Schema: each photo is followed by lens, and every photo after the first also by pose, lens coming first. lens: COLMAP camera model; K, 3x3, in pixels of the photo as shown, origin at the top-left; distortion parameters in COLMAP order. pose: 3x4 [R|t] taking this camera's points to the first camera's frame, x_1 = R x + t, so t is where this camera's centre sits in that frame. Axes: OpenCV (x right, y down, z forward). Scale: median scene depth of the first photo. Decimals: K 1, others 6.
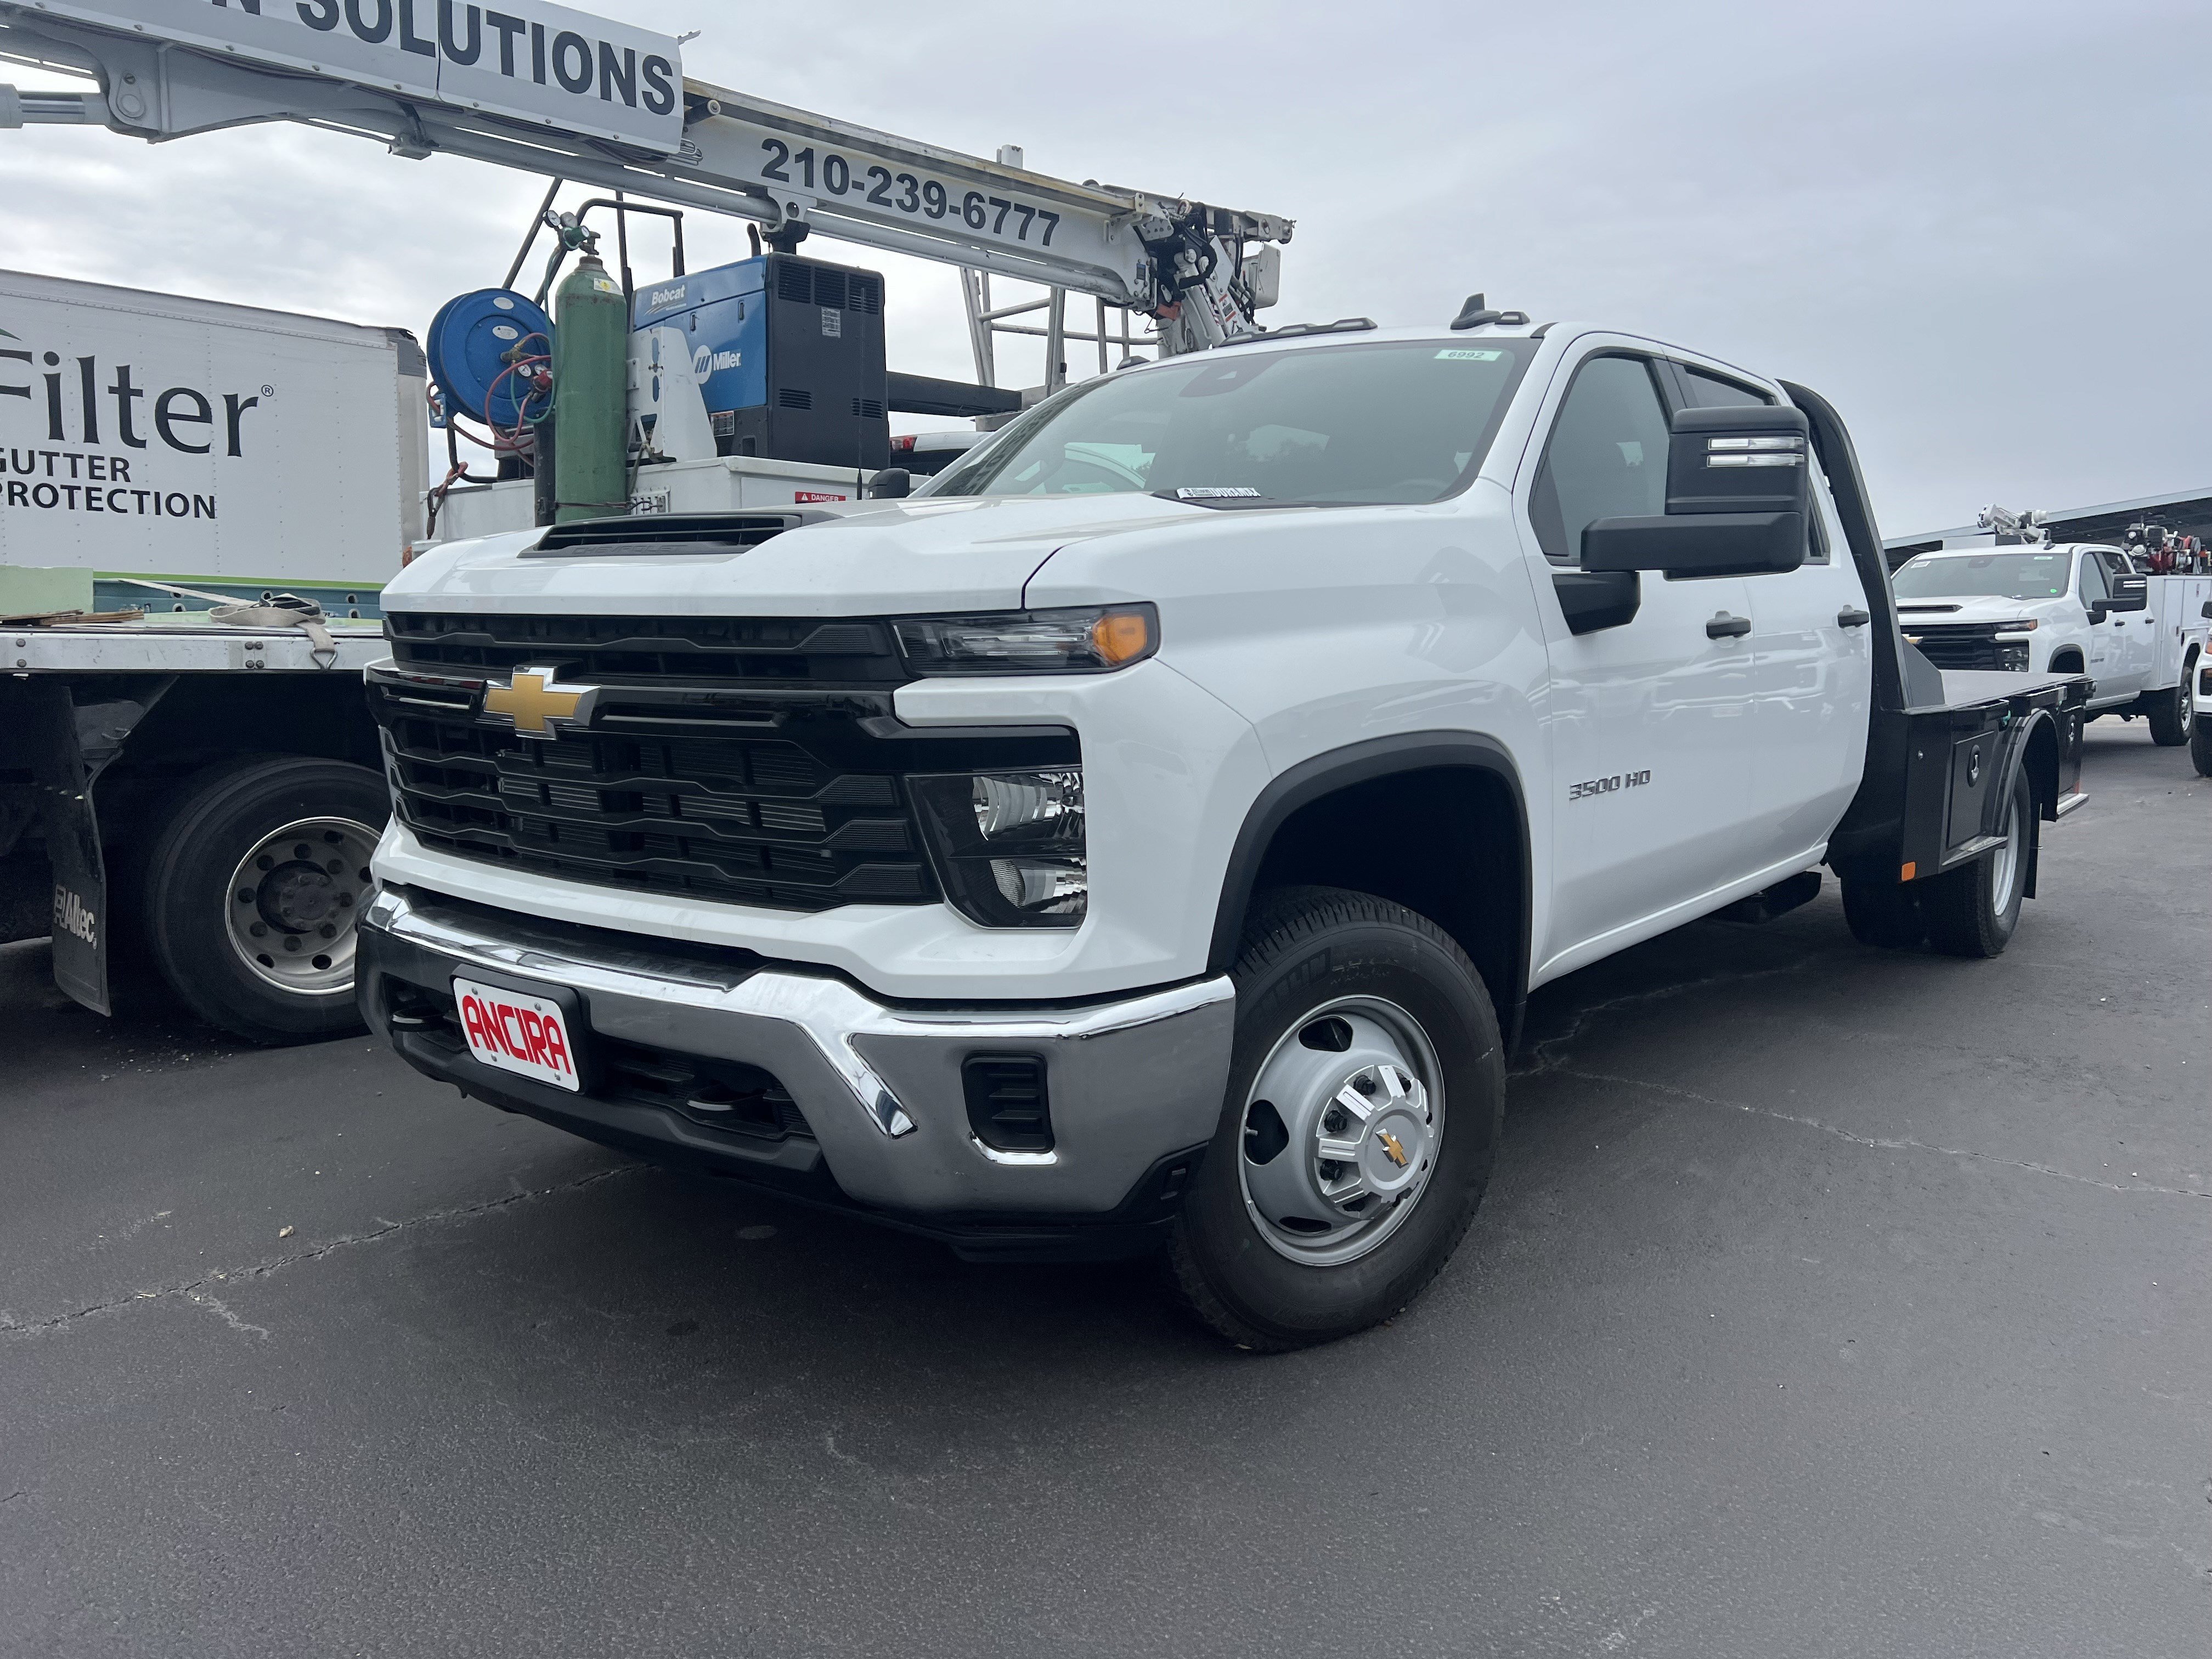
lens RADIAL K [[1661.6, 0, 1121.1], [0, 1661.6, 843.3], [0, 0, 1]] dist [0.062803, -0.068102]
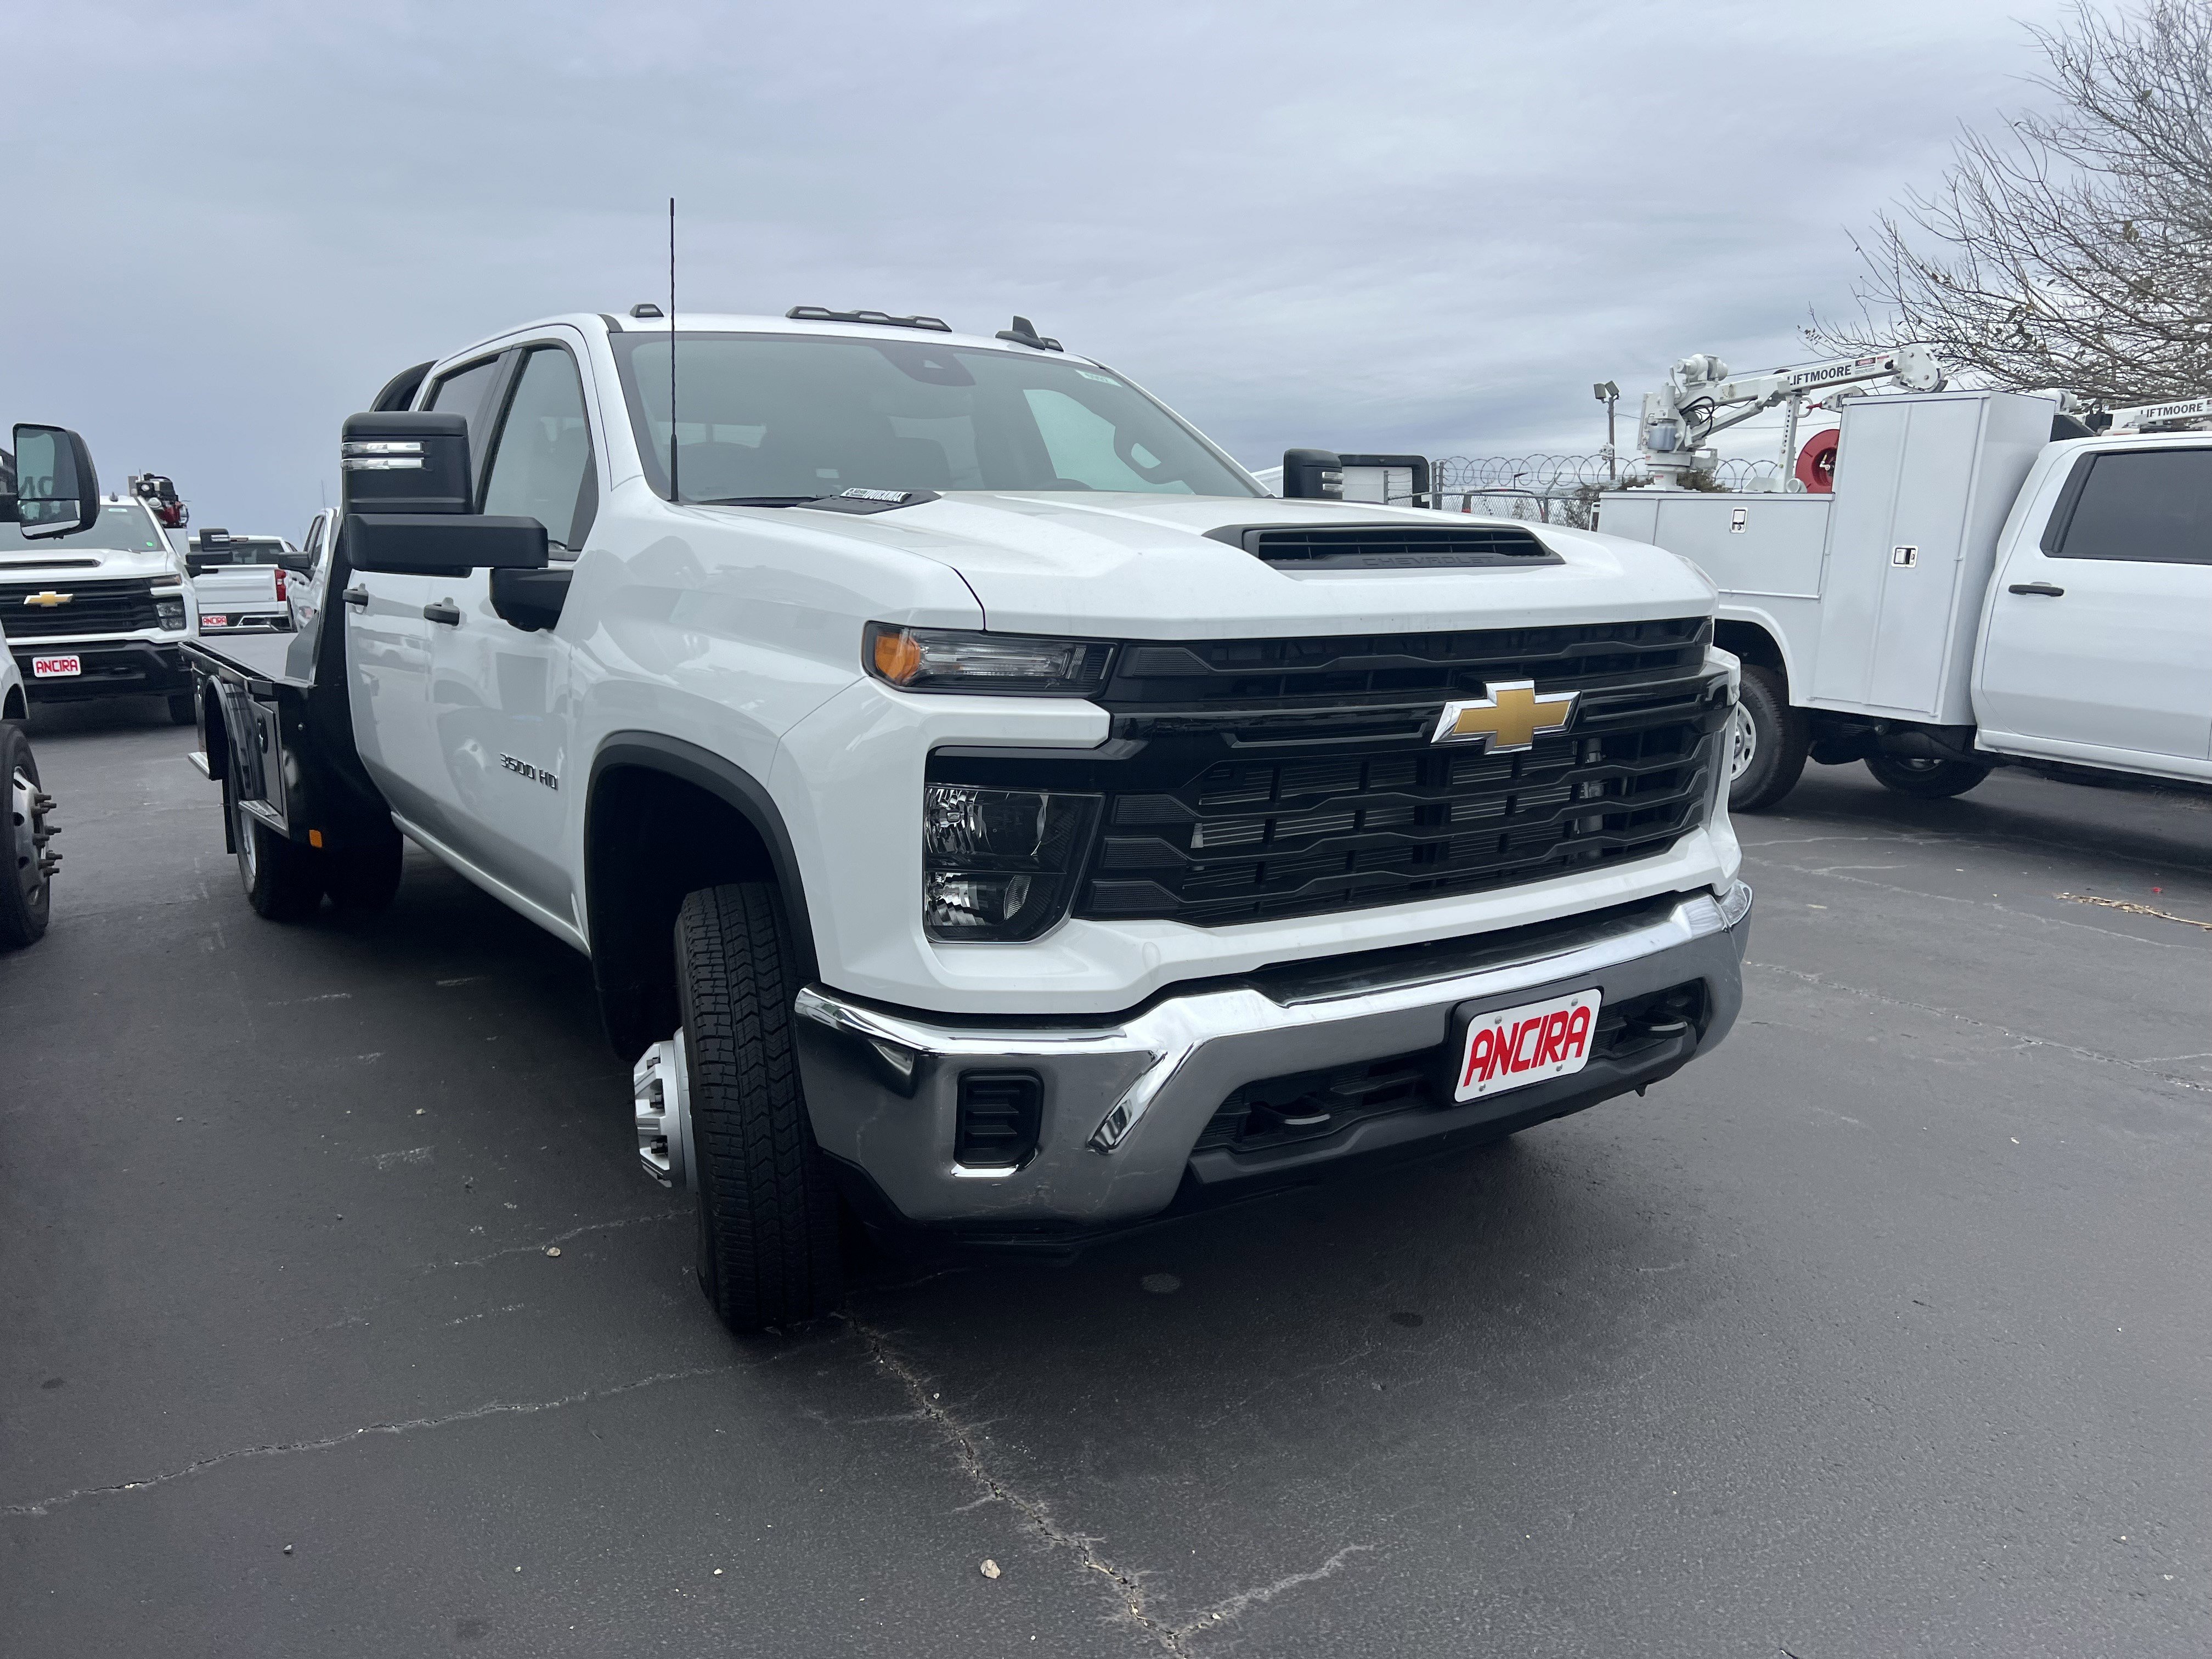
lens RADIAL K [[1661.6, 0, 1124.4], [0, 1661.6, 835.1], [0, 0, 1]] dist [0.062803, -0.068102]
pose [[0.284530, -0.166304, 0.944132, -0.835845], [0.138169, 0.981670, 0.131277, -0.108297], [-0.948658, 0.093098, 0.302292, 0.563866]]
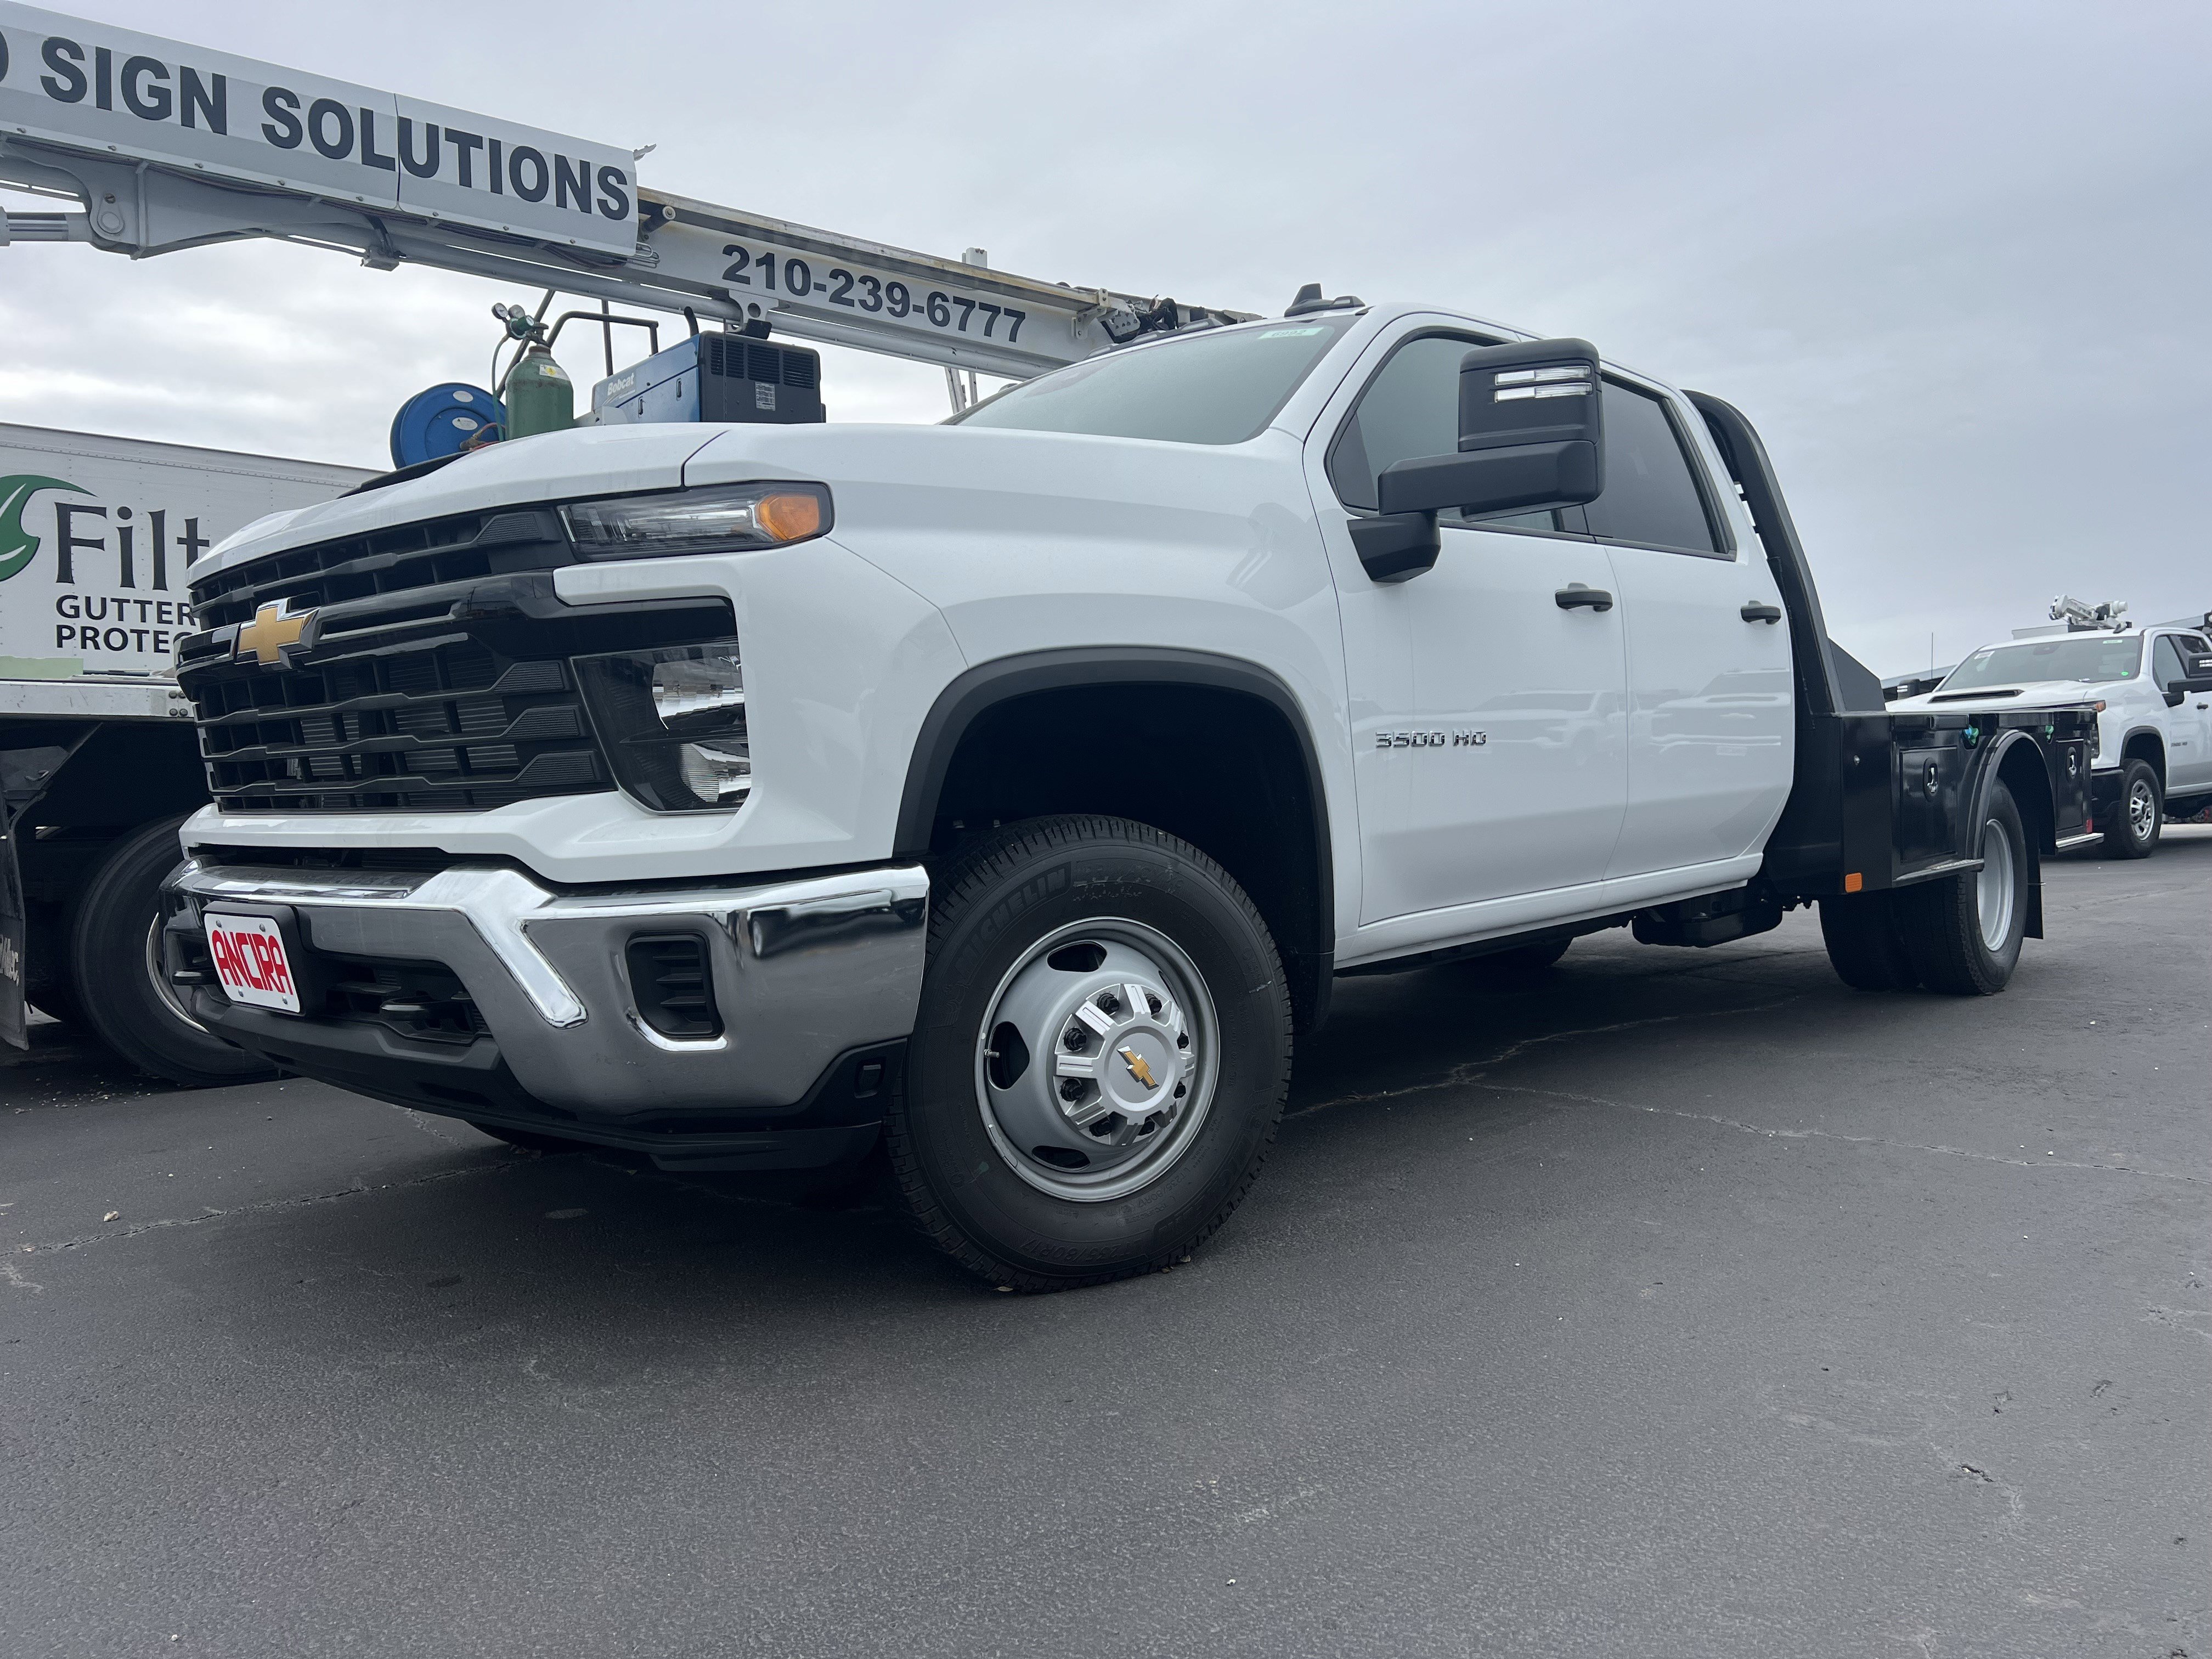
lens RADIAL K [[1661.6, 0, 1090.4], [0, 1661.6, 845.3], [0, 0, 1]] dist [0.062803, -0.068102]
pose [[0.996217, -0.029445, -0.081754, 0.138663], [0.021449, 0.995052, -0.097015, 0.094032], [0.084207, 0.094895, 0.991919, 0.021468]]
